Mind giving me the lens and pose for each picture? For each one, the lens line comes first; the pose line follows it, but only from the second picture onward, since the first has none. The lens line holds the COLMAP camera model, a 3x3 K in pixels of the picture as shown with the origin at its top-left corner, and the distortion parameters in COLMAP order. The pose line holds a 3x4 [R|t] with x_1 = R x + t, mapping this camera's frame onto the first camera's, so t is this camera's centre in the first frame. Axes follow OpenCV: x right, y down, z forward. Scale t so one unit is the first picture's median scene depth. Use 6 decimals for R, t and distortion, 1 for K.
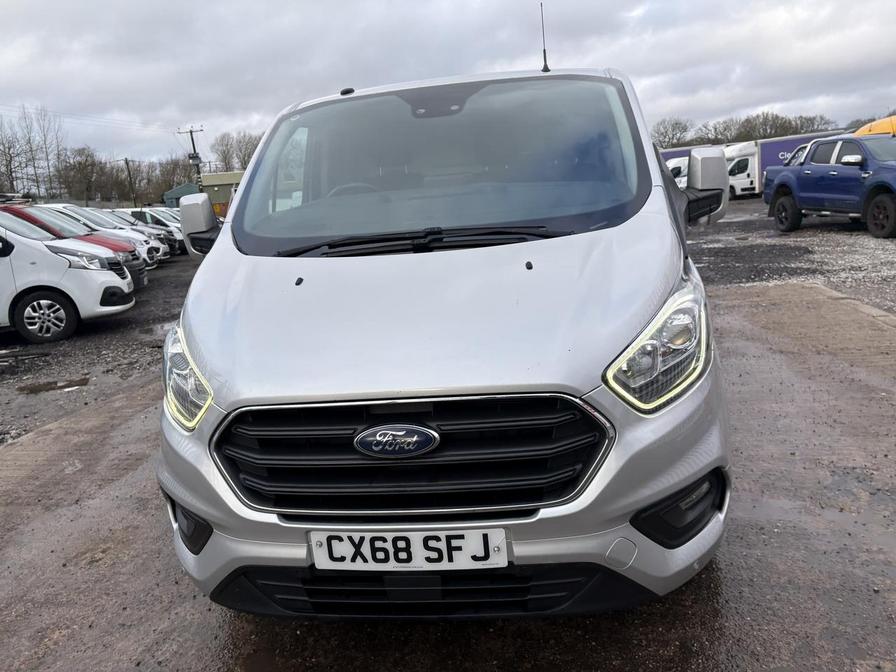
lens RADIAL K [[678.4, 0, 467.0], [0, 678.4, 336.3], [0, 0, 1]] dist [0.001395, -0.005303]
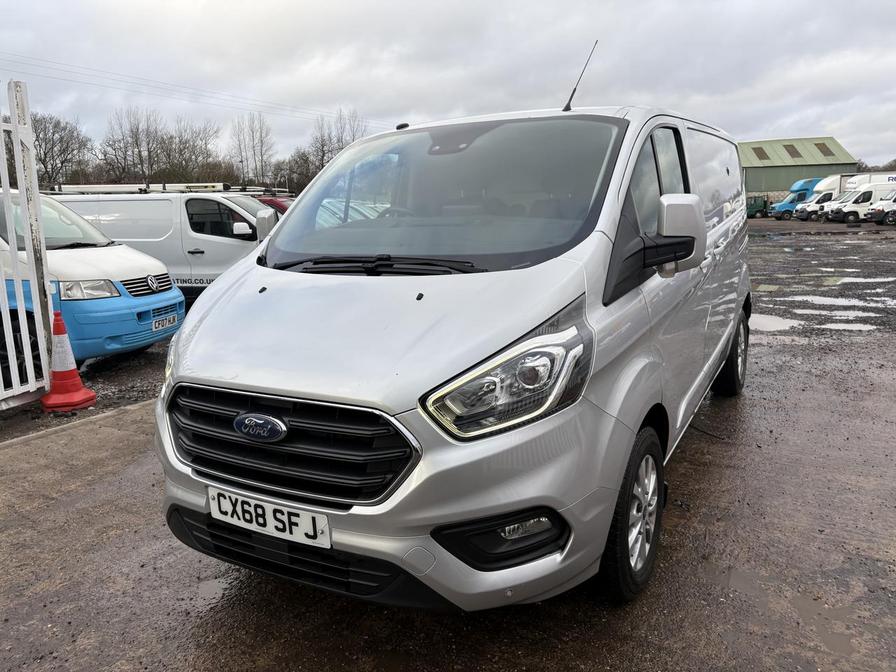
lens RADIAL K [[678.4, 0, 467.0], [0, 678.4, 336.3], [0, 0, 1]] dist [0.001395, -0.005303]
pose [[0.928820, 0.124937, -0.348833, 0.640979], [-0.127125, 0.991746, 0.016711, -0.076690], [0.348042, 0.028823, 0.937036, -0.033861]]
